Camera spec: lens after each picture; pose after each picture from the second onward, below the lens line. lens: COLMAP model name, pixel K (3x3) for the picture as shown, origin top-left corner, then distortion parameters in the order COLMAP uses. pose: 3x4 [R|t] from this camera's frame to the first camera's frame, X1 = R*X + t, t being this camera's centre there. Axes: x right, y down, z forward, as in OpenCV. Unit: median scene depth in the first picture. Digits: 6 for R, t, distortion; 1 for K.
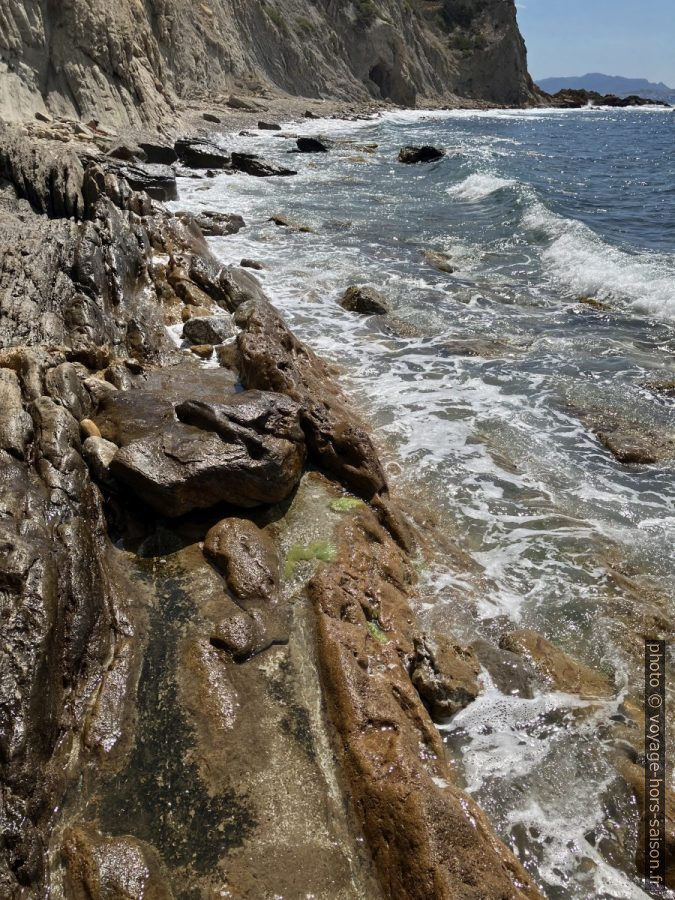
lens RADIAL K [[738.8, 0, 336.0], [0, 738.8, 451.9], [0, 0, 1]] dist [0.056006, -0.050683]
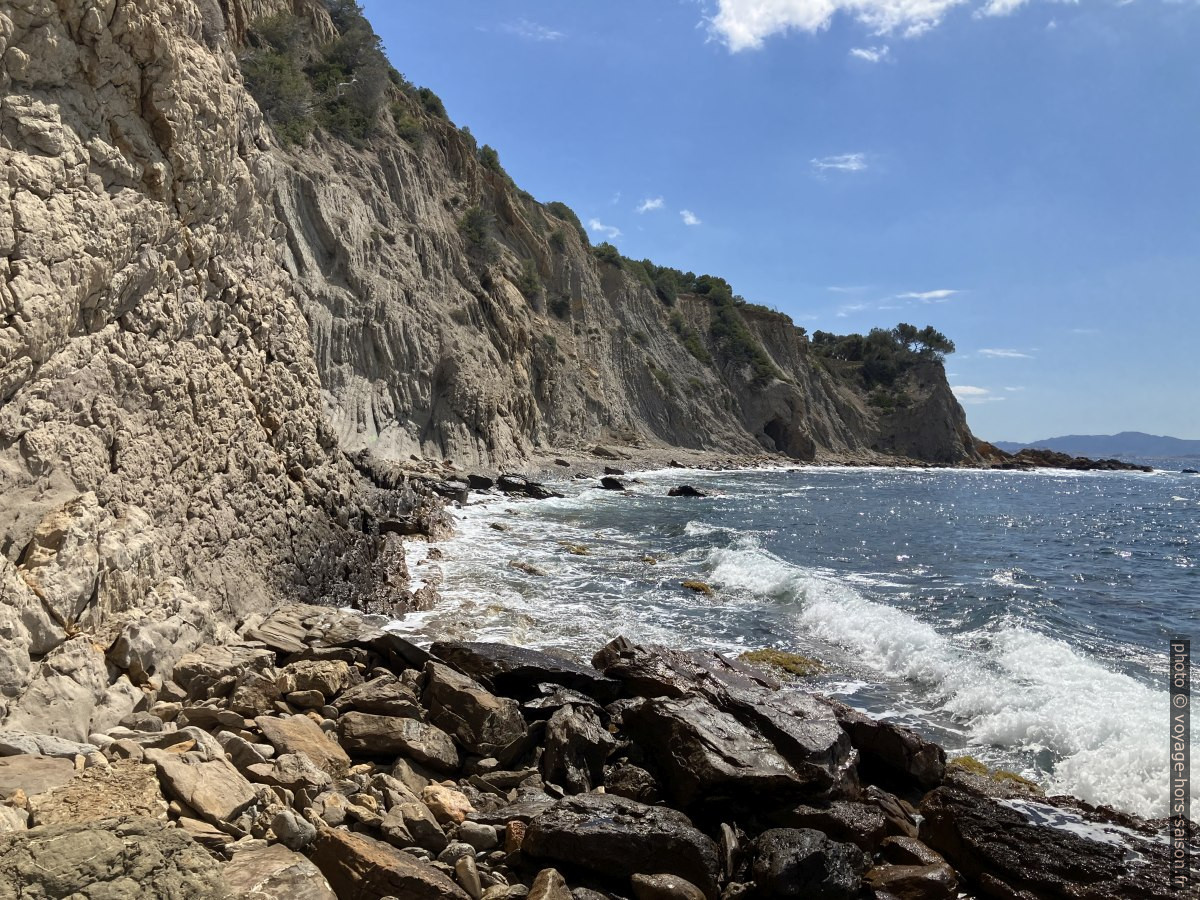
lens RADIAL K [[985.1, 0, 602.5], [0, 985.1, 450.9], [0, 0, 1]] dist [0.056006, -0.050683]
pose [[0.982286, 0.030087, -0.184959, 0.118740], [-0.105675, 0.904047, -0.414164, 0.107374], [0.154751, 0.426373, 0.891212, -0.237775]]
